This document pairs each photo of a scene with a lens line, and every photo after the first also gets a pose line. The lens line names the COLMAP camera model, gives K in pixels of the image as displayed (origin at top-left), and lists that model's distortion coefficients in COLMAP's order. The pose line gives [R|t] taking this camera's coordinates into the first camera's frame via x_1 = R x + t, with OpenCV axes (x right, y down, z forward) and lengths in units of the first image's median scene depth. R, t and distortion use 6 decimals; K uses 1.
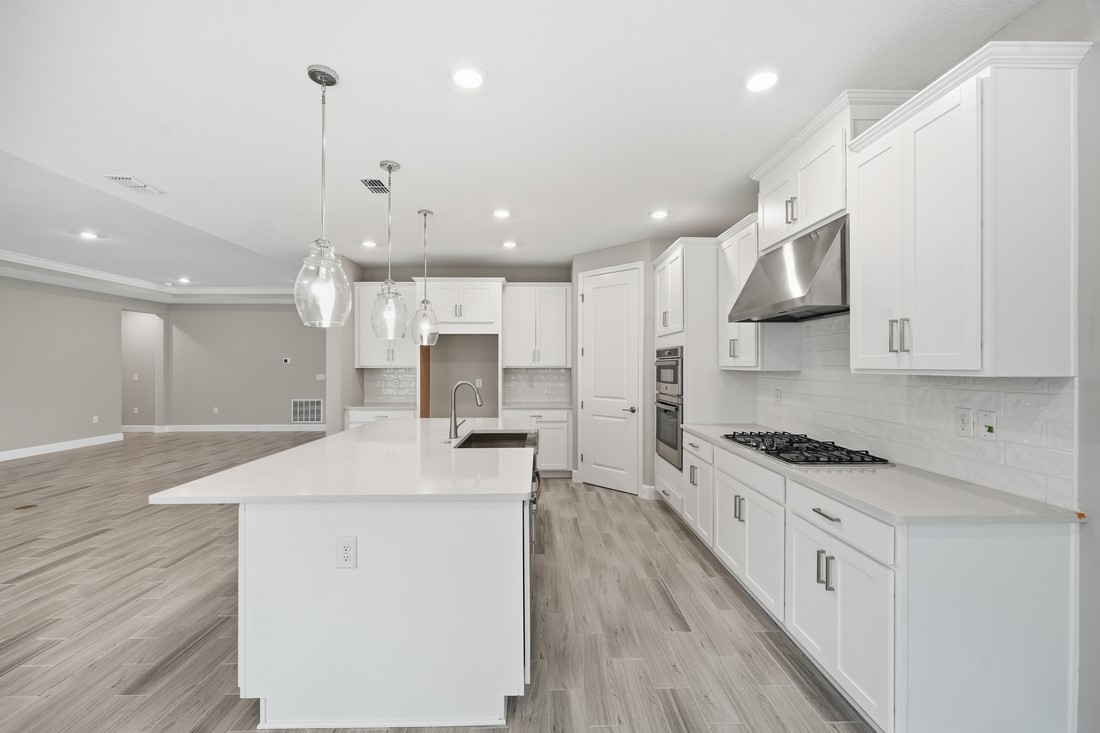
lens RADIAL K [[453.8, 0, 550.0], [0, 453.8, 366.5], [0, 0, 1]] dist [0.024291, 0.000043]
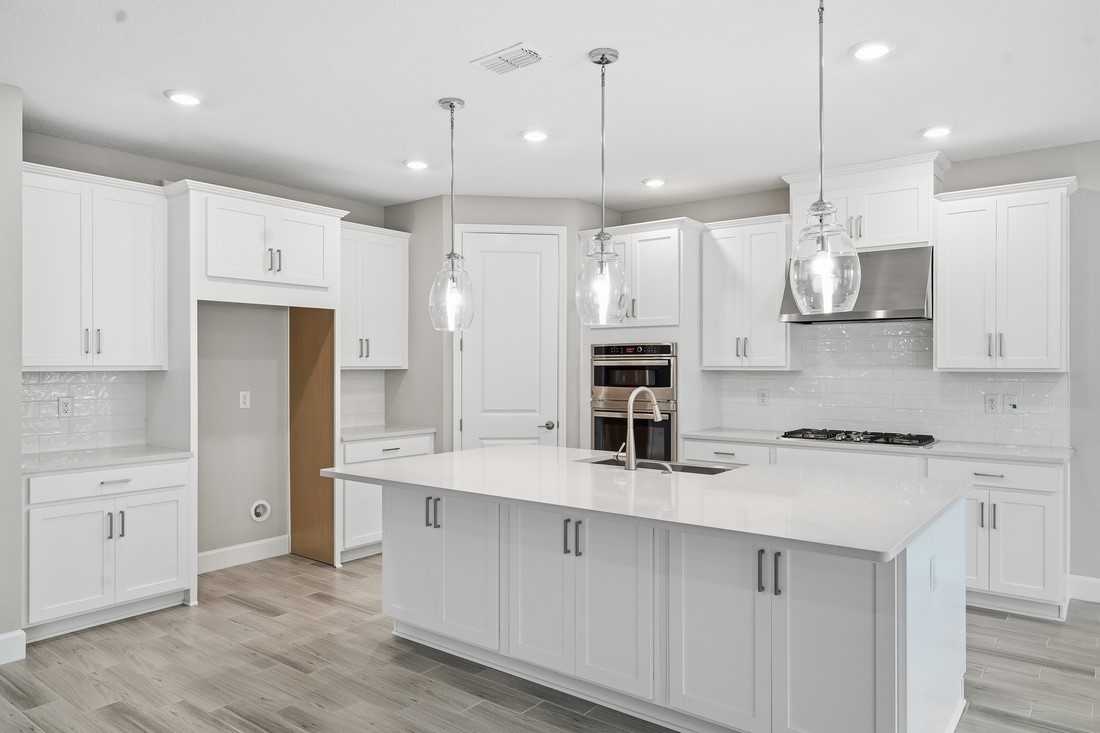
lens RADIAL K [[729.3, 0, 550.0], [0, 729.3, 366.5], [0, 0, 1]] dist [-0.004017, -0.000729]
pose [[0.627655, -0.001932, 0.778489, -0.919420], [0.001663, 0.999998, 0.001141, -0.002190], [-0.778489, 0.000578, 0.627657, 0.321685]]
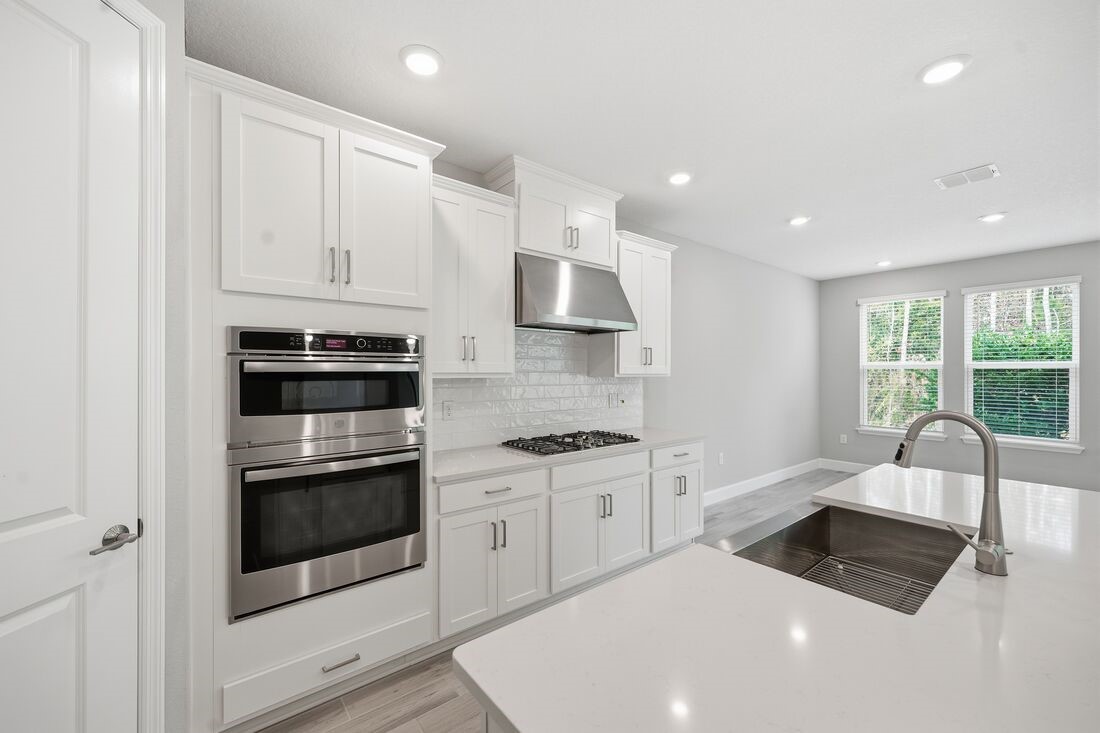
lens RADIAL K [[442.5, 0, 547.8], [0, 442.5, 371.6], [0, 0, 1]] dist [0.000343, 0.000087]
pose [[-0.606904, 0.002971, 0.794769, -0.221994], [0.002883, 0.999995, -0.001537, -0.001394], [-0.794770, 0.001359, -0.606910, 1.192062]]
